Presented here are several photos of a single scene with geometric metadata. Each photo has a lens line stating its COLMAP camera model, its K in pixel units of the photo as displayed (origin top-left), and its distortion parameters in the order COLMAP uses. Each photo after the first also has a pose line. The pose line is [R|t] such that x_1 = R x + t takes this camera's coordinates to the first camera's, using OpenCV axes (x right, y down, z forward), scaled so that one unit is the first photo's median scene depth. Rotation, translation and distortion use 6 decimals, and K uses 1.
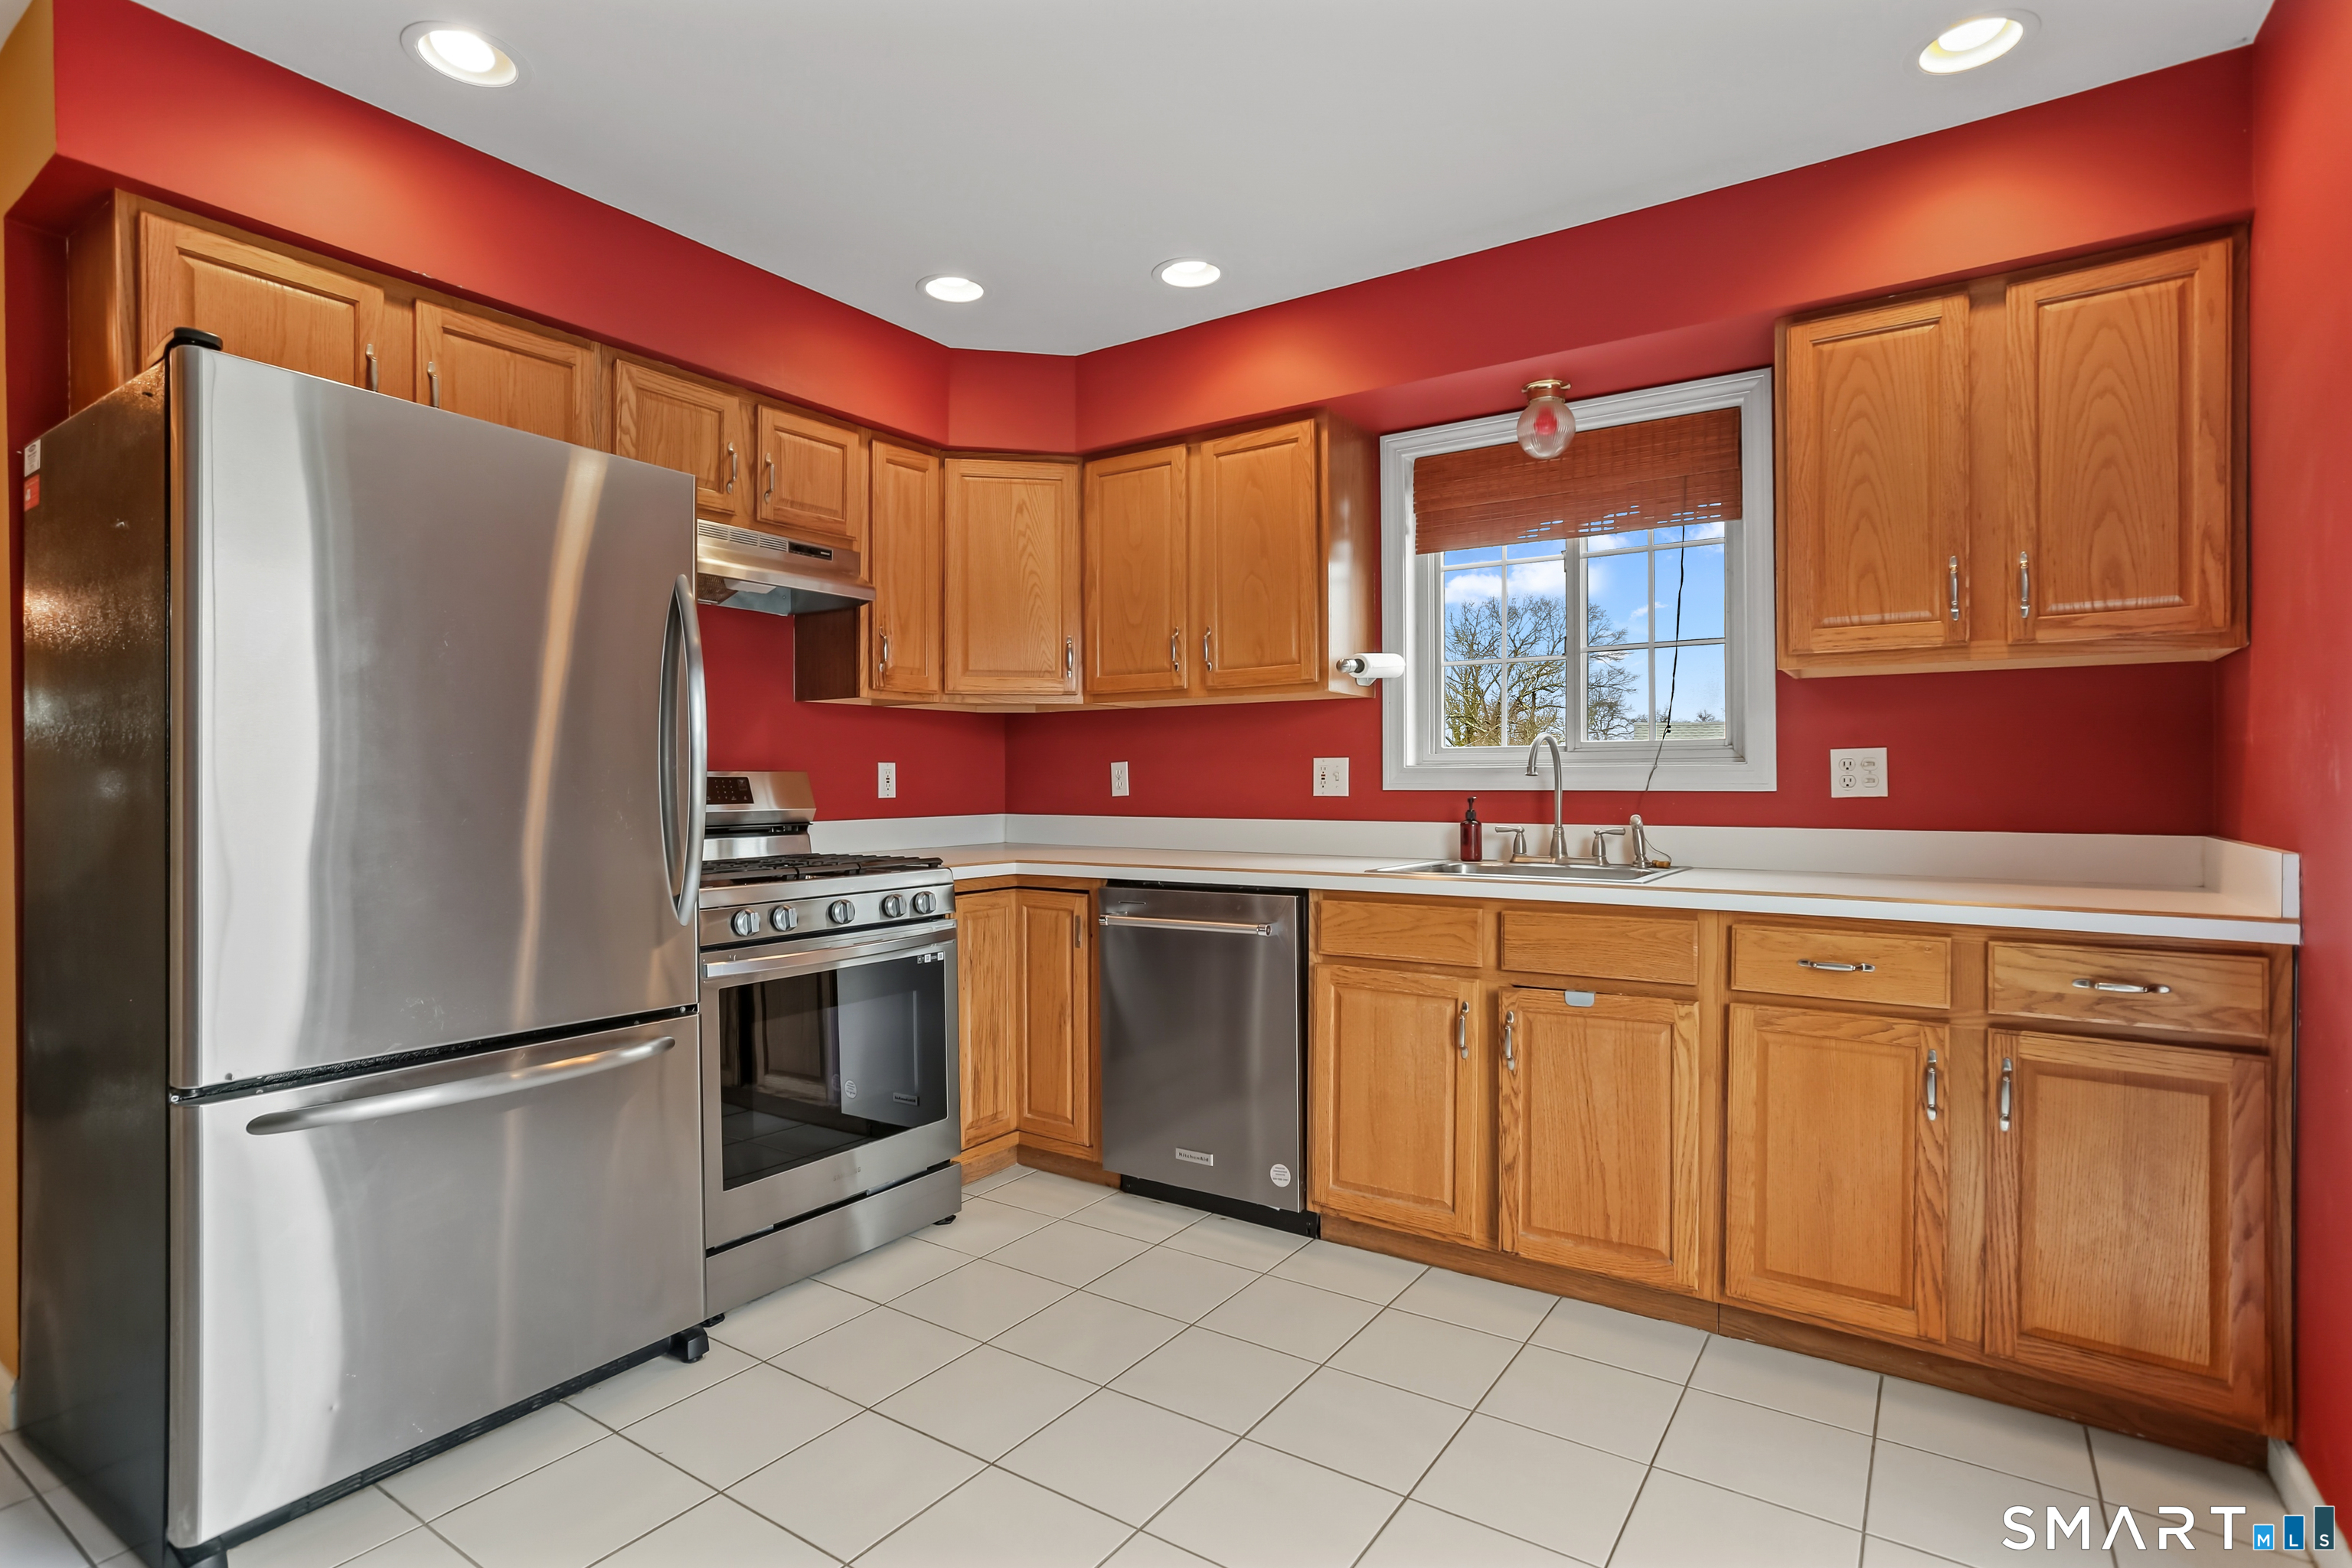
lens RADIAL K [[1166.8, 0, 1177.9], [0, 1166.8, 790.1], [0, 0, 1]] dist [-0.055822, 0.041861]
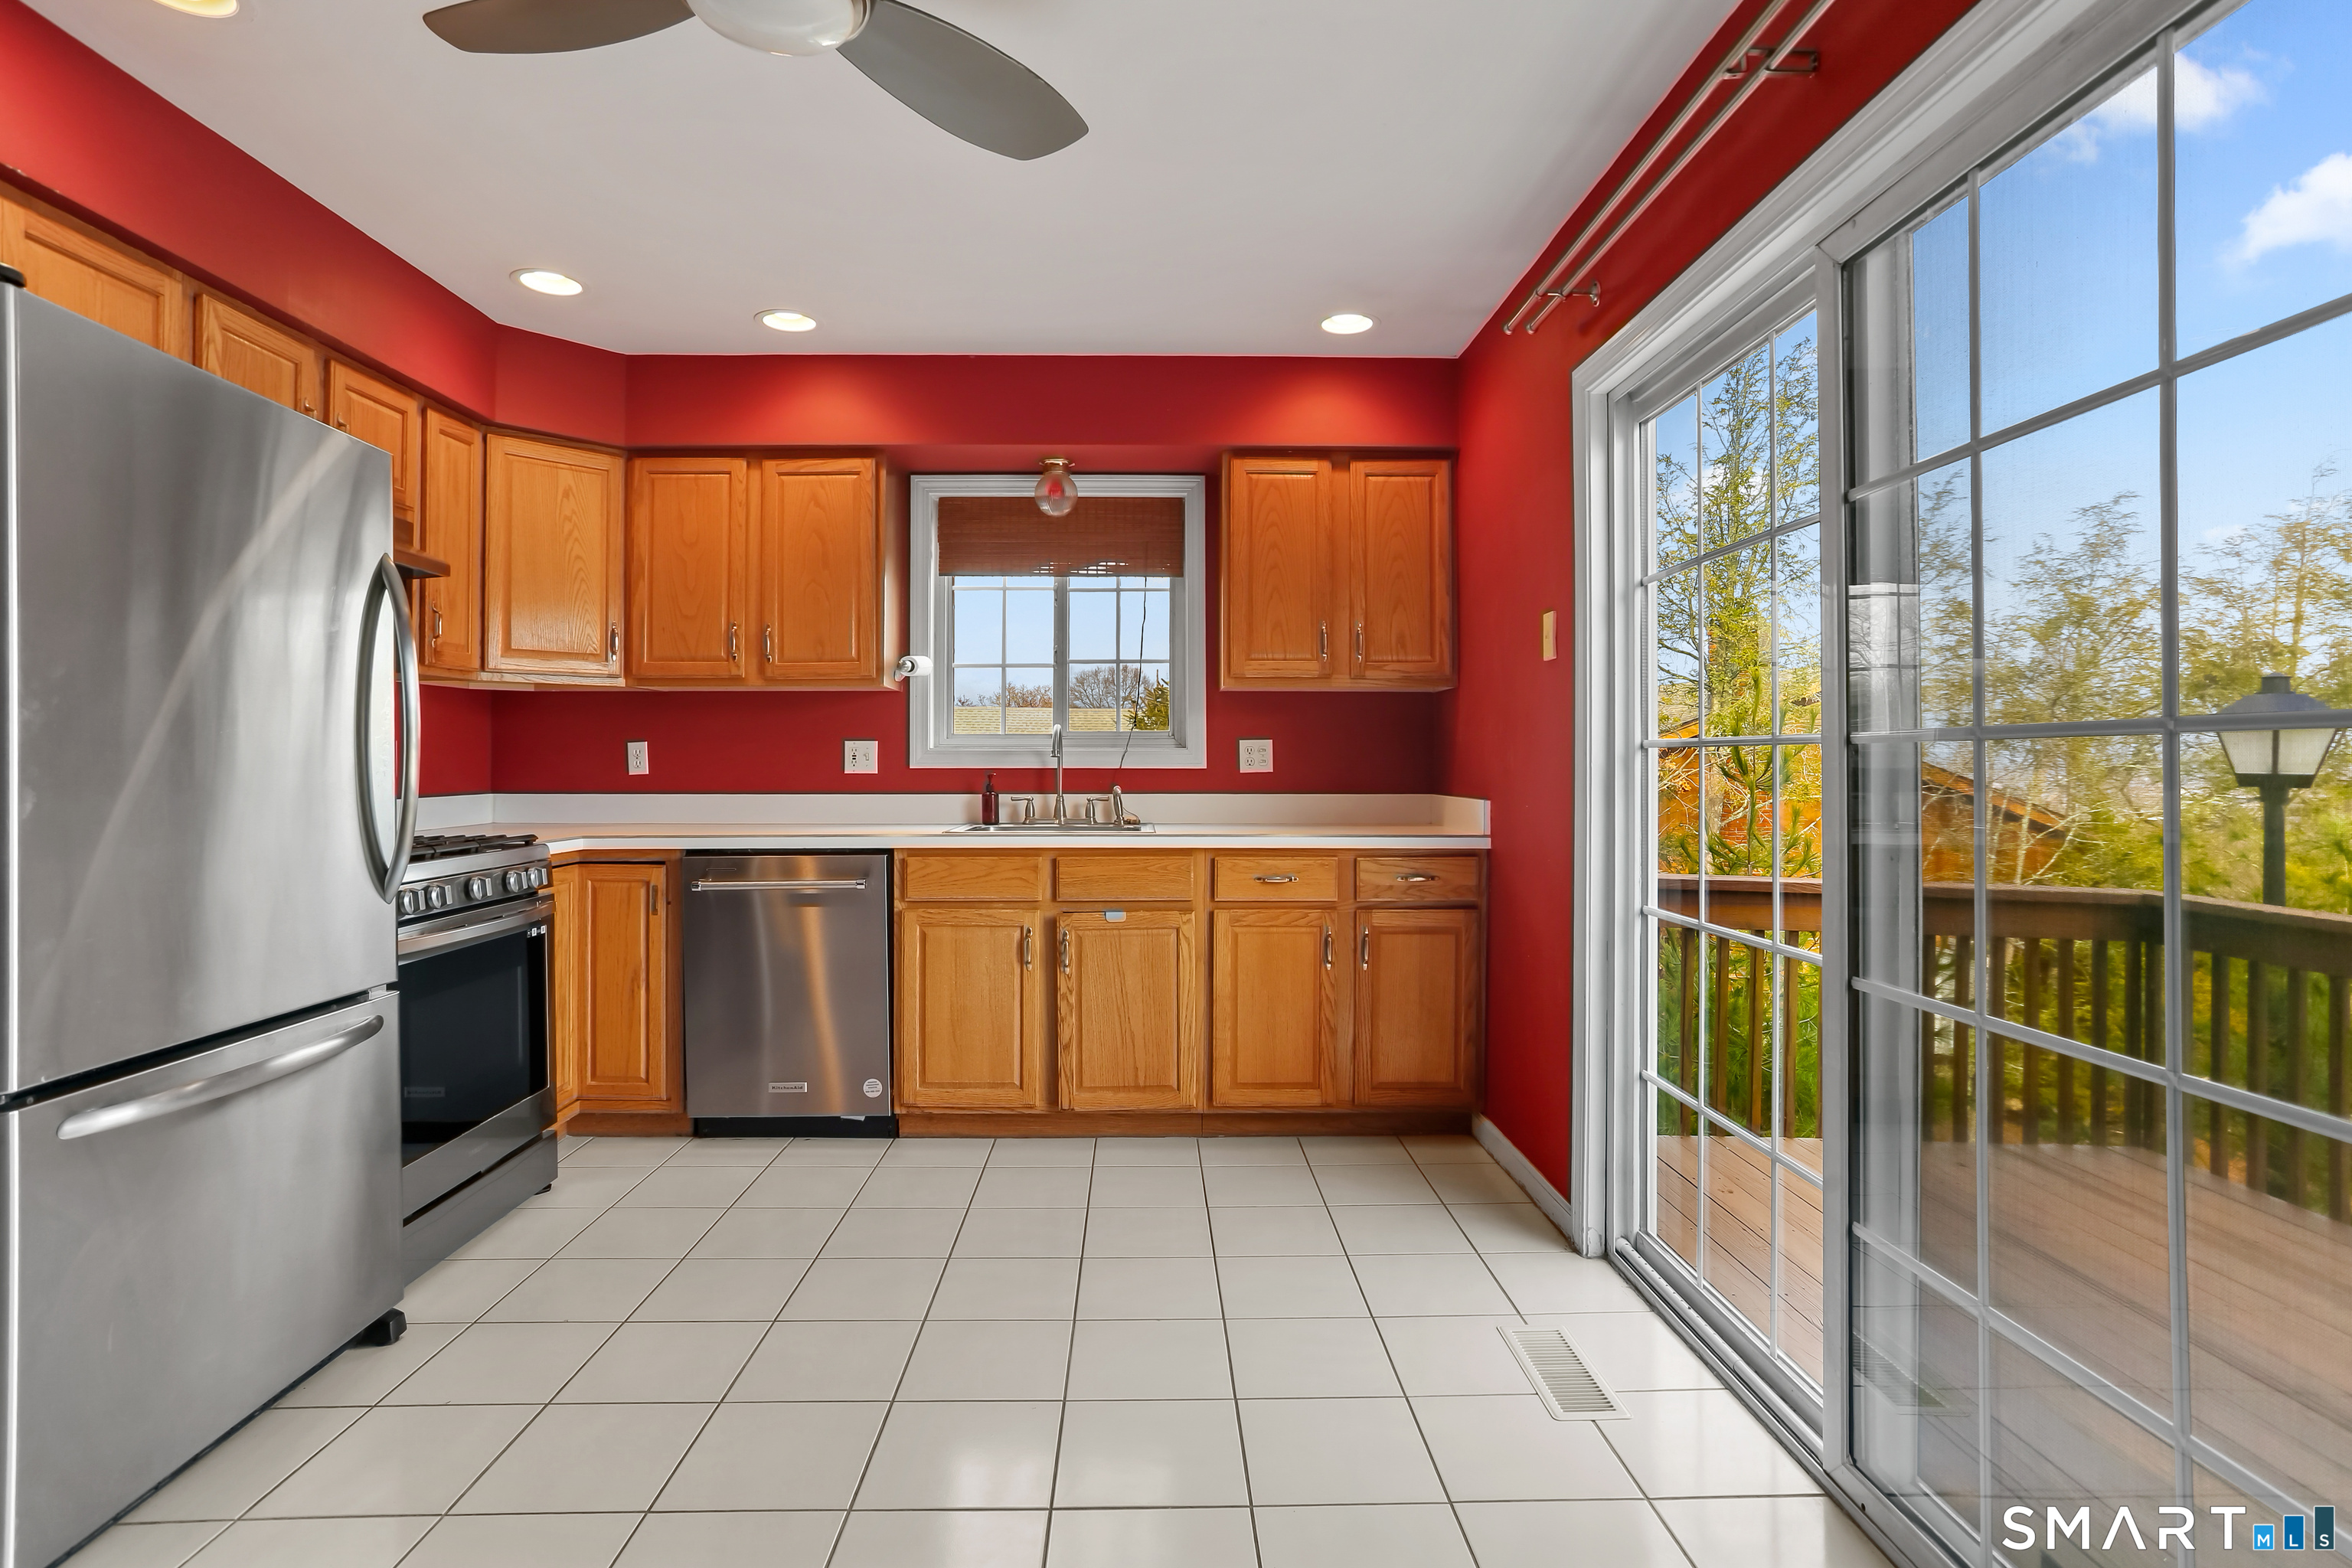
lens RADIAL K [[1159.8, 0, 1167.4], [0, 1159.8, 761.0], [0, 0, 1]] dist [-0.051808, 0.032766]
pose [[0.816210, 0.002159, 0.577751, -0.359410], [0.002256, 0.999973, -0.006924, 0.001483], [-0.577751, 0.006955, 0.816184, -0.158303]]
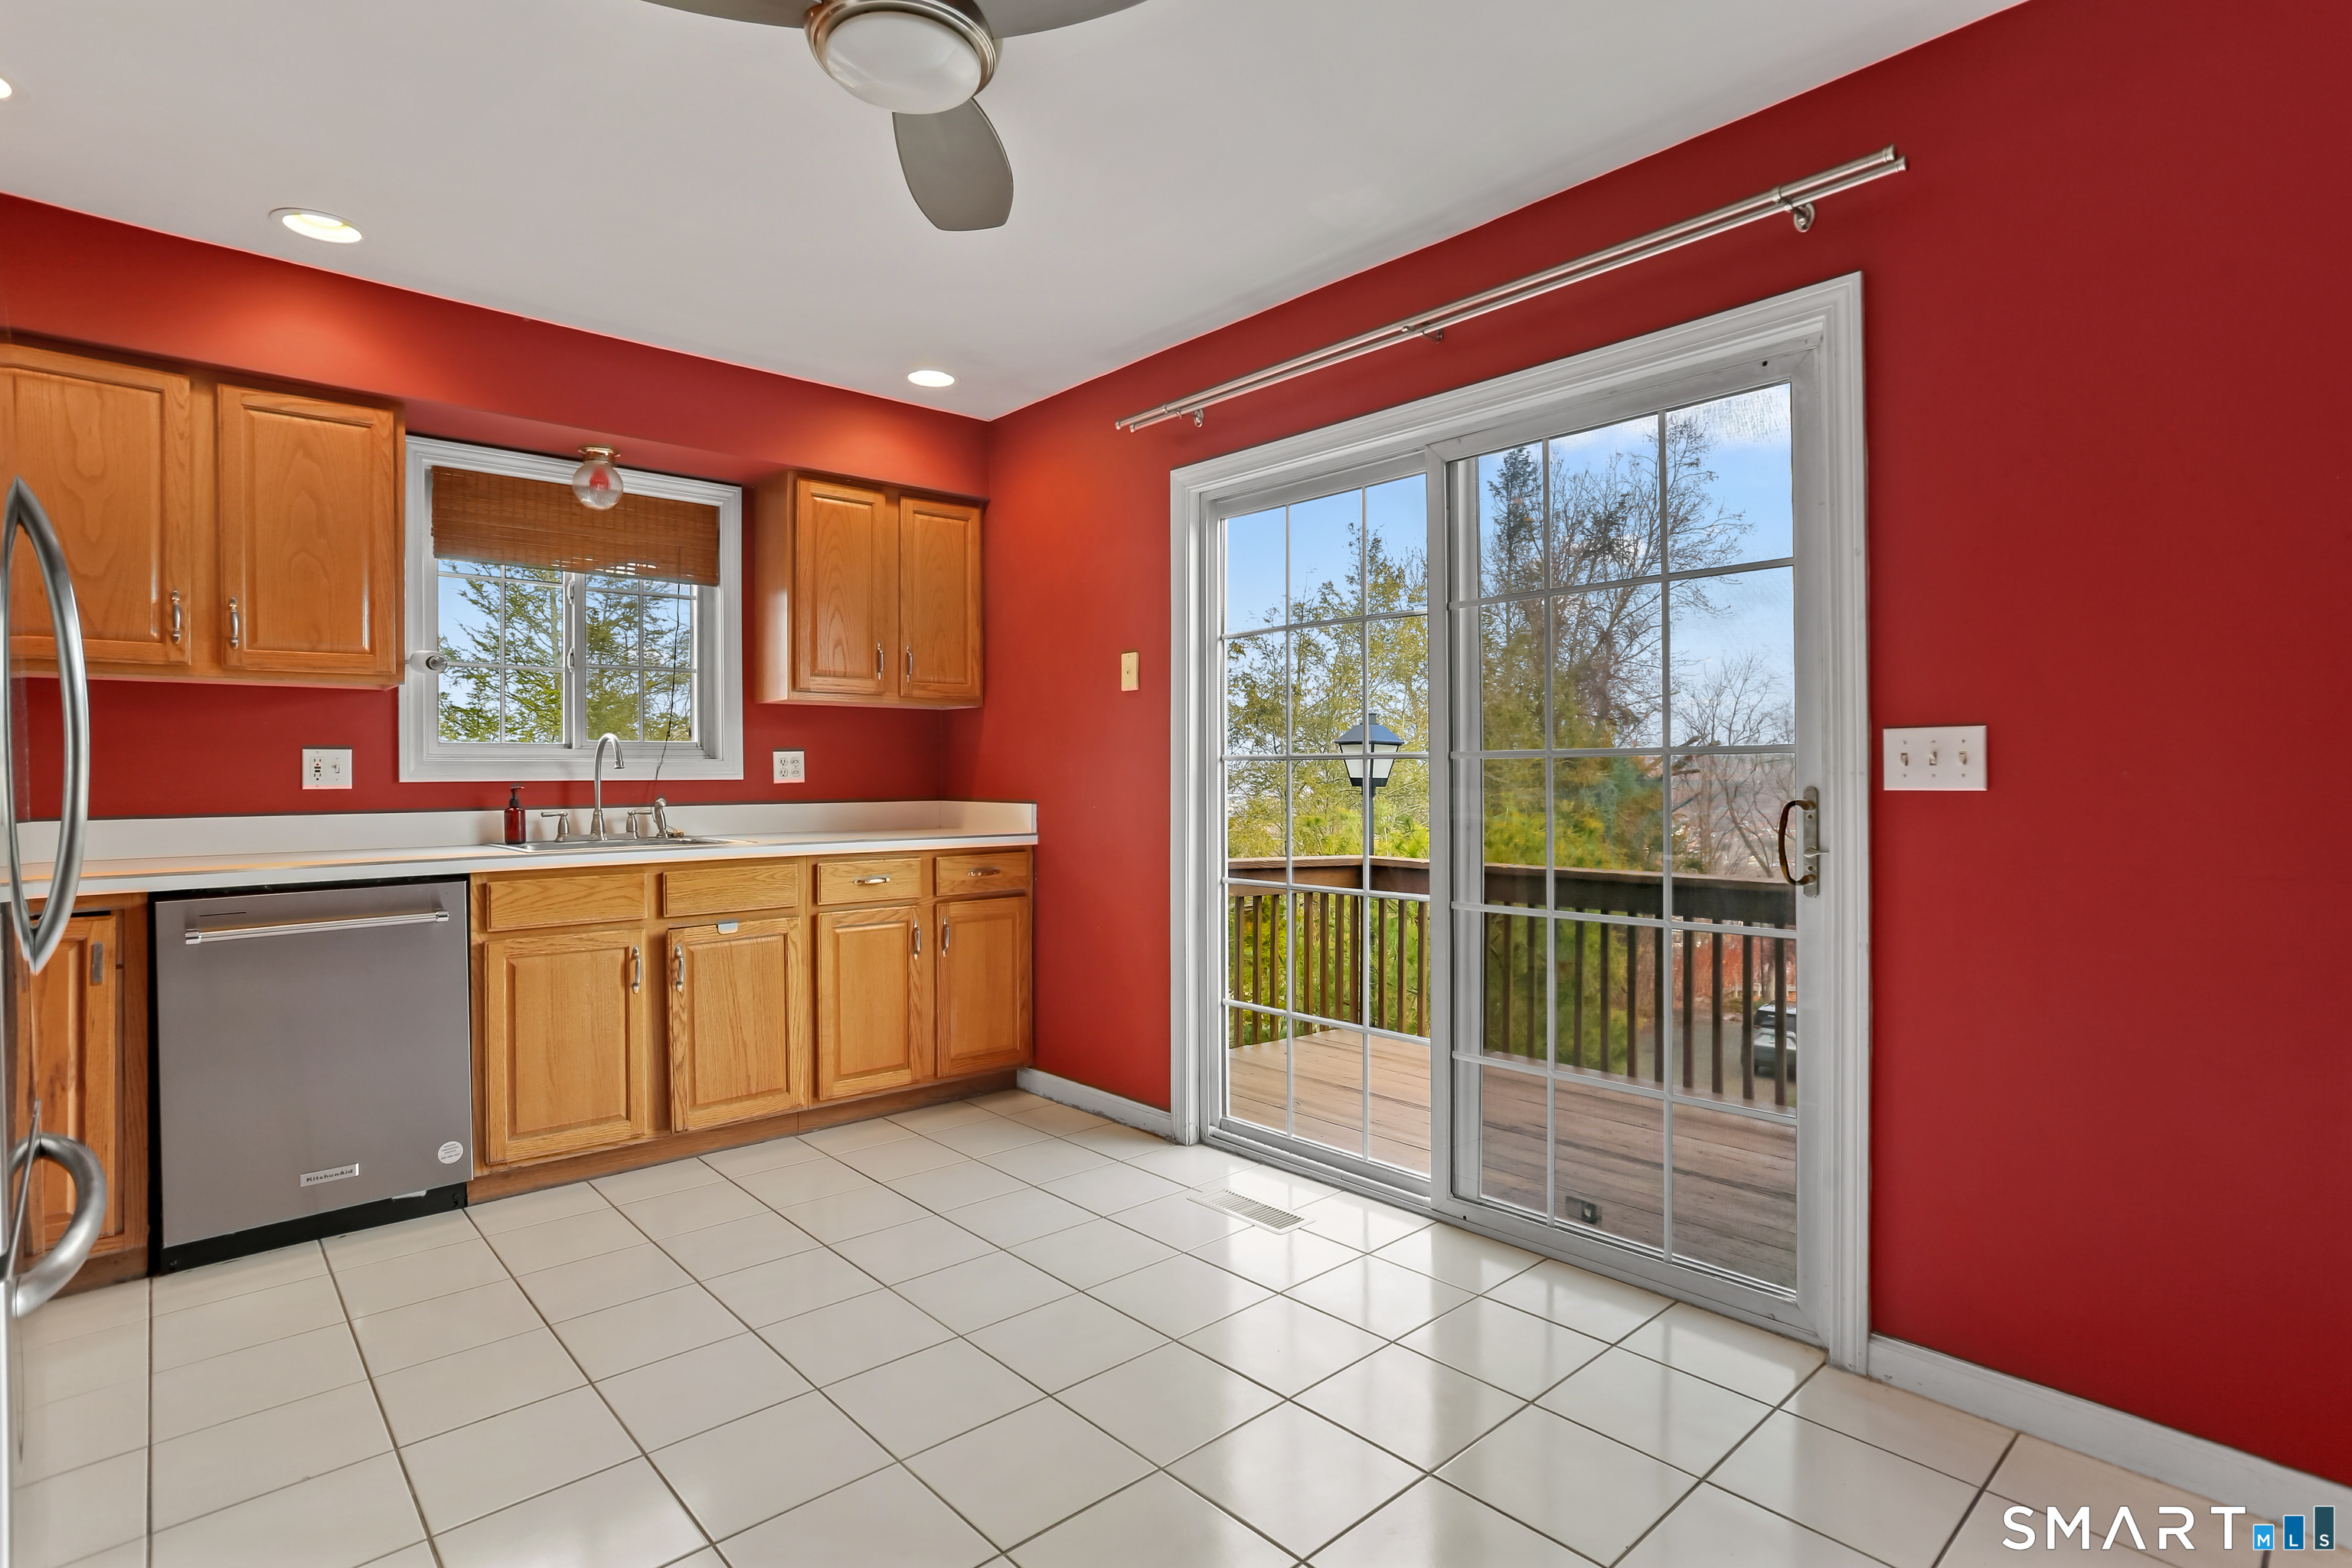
lens RADIAL K [[1158.2, 0, 1150.7], [0, 1158.2, 783.5], [0, 0, 1]] dist [-0.047983, 0.043846]
pose [[0.253196, -0.009483, 0.967368, -0.753203], [0.010513, 0.999920, 0.007050, 0.001127], [-0.967358, 0.008385, 0.253276, 0.132868]]
